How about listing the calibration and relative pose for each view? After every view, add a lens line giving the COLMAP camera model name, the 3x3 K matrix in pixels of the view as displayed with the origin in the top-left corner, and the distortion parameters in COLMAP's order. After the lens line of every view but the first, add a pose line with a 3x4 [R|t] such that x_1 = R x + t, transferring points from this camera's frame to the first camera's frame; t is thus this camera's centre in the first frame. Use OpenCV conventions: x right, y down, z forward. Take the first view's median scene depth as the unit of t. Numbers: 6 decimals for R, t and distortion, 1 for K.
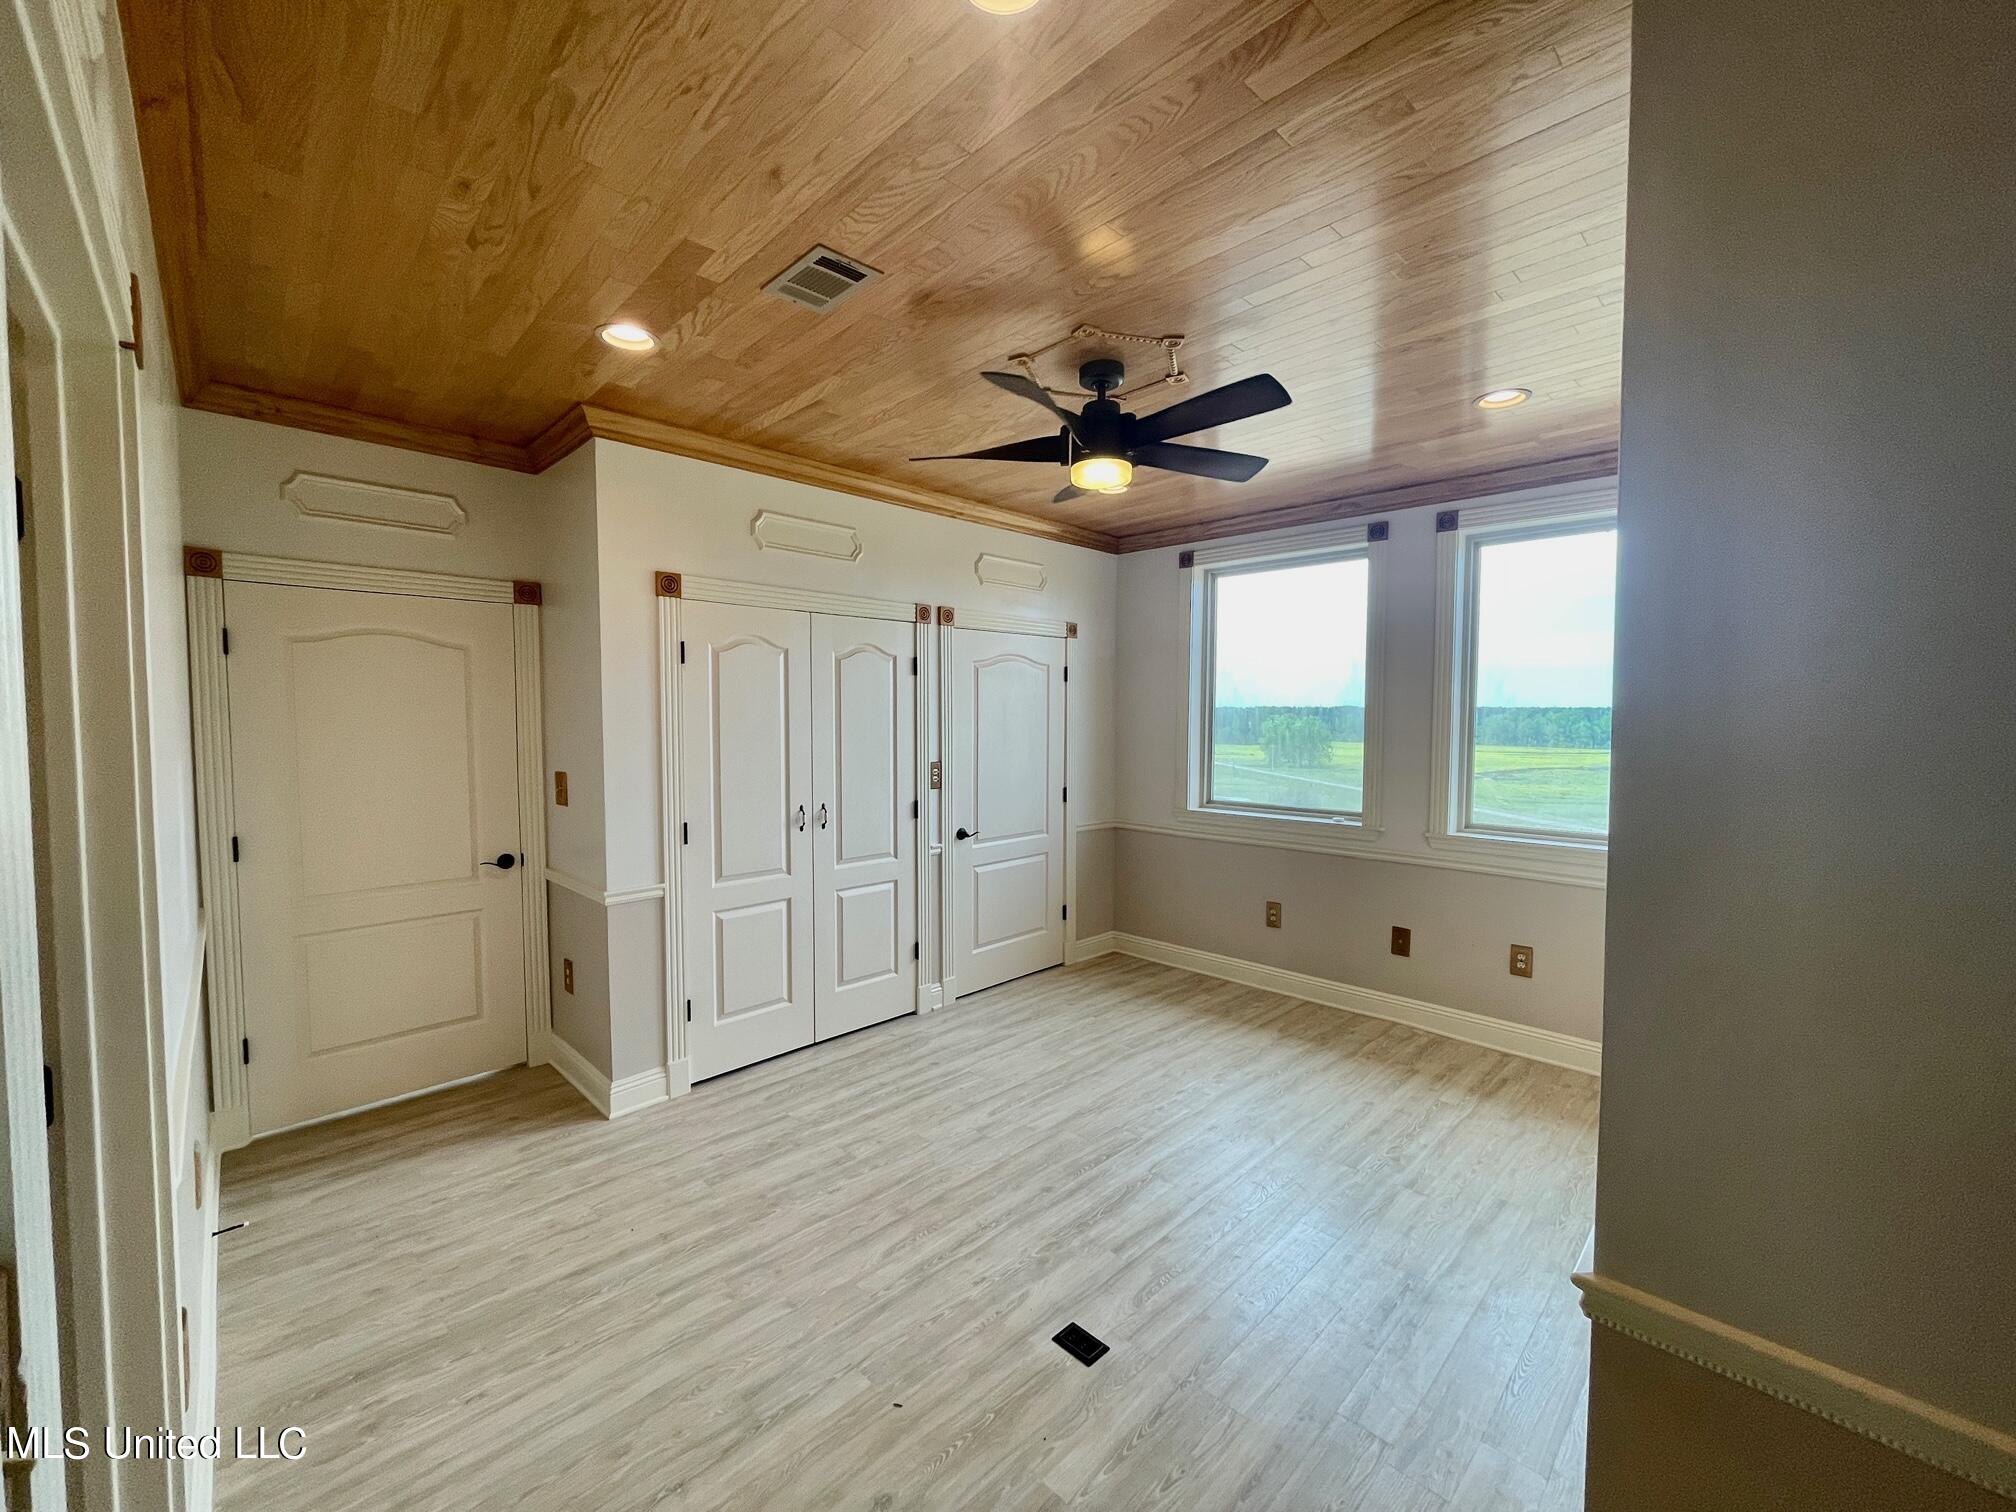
lens RADIAL K [[807.0, 0, 1007.3], [0, 807.0, 760.7], [0, 0, 1]] dist [-0.007374, 0.000483]
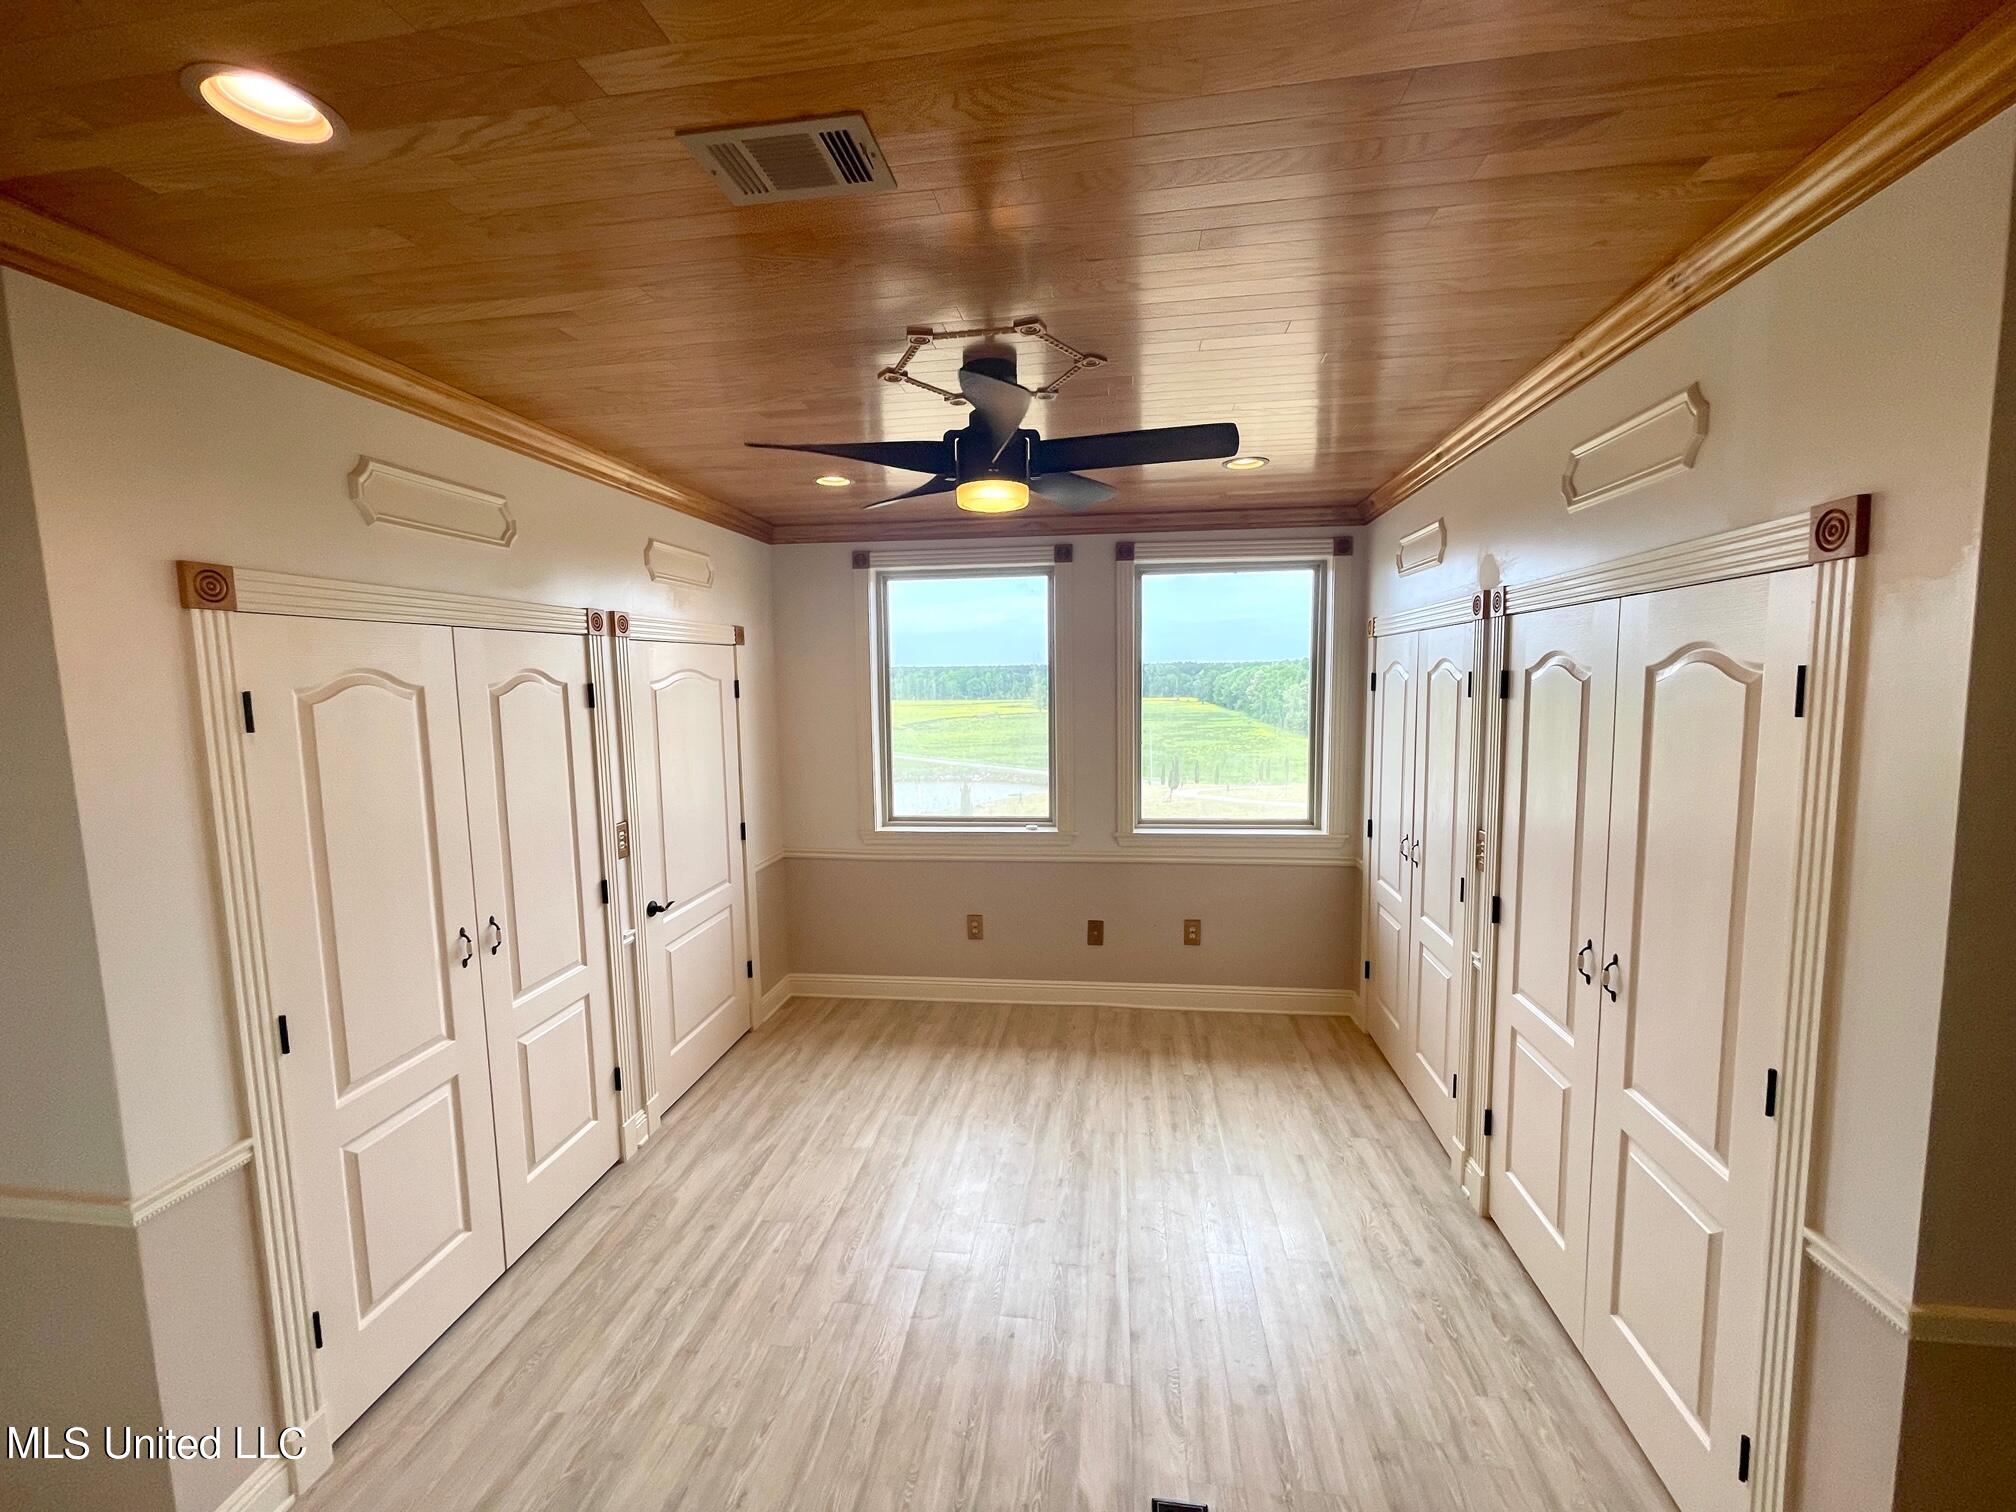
lens RADIAL K [[807.0, 0, 997.9], [0, 807.0, 757.8], [0, 0, 1]] dist [-0.007374, 0.000483]
pose [[0.794751, -0.077710, 0.601940, -0.264657], [0.051405, 0.996824, 0.060818, -0.088209], [-0.604755, -0.017392, 0.796222, 0.212935]]
